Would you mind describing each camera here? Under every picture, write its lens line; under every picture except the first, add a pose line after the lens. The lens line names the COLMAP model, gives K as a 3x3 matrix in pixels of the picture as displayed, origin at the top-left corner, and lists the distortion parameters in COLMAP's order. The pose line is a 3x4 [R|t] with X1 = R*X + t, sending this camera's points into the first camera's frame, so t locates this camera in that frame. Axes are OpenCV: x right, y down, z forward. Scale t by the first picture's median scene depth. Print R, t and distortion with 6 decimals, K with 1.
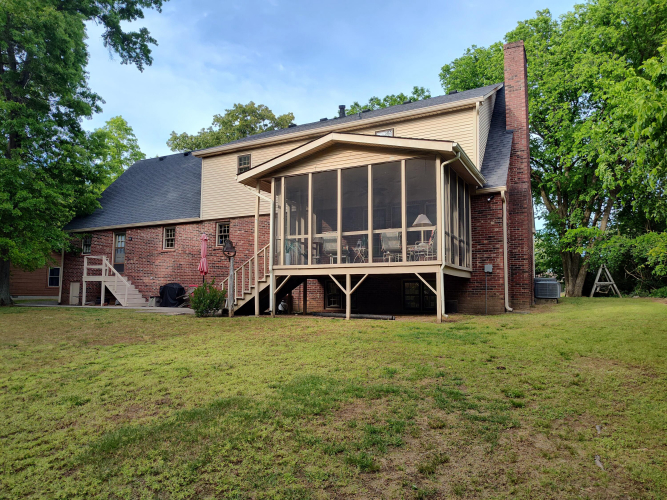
lens RADIAL K [[452.9, 0, 334.2], [0, 452.9, 248.9], [0, 0, 1]] dist [0.023395, -0.000352]
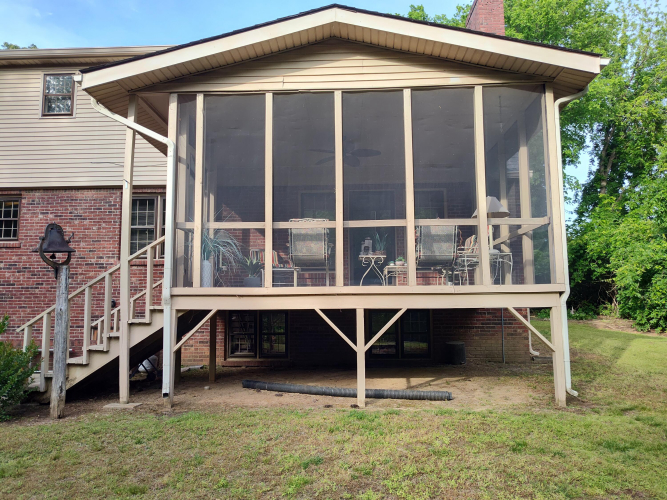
lens RADIAL K [[452.9, 0, 332.4], [0, 452.9, 250.4], [0, 0, 1]] dist [0.023395, -0.000352]
pose [[0.904729, 0.038818, 0.424216, -0.188729], [-0.032203, 0.999222, -0.022756, 0.006093], [-0.424769, 0.006927, 0.905275, 0.549057]]
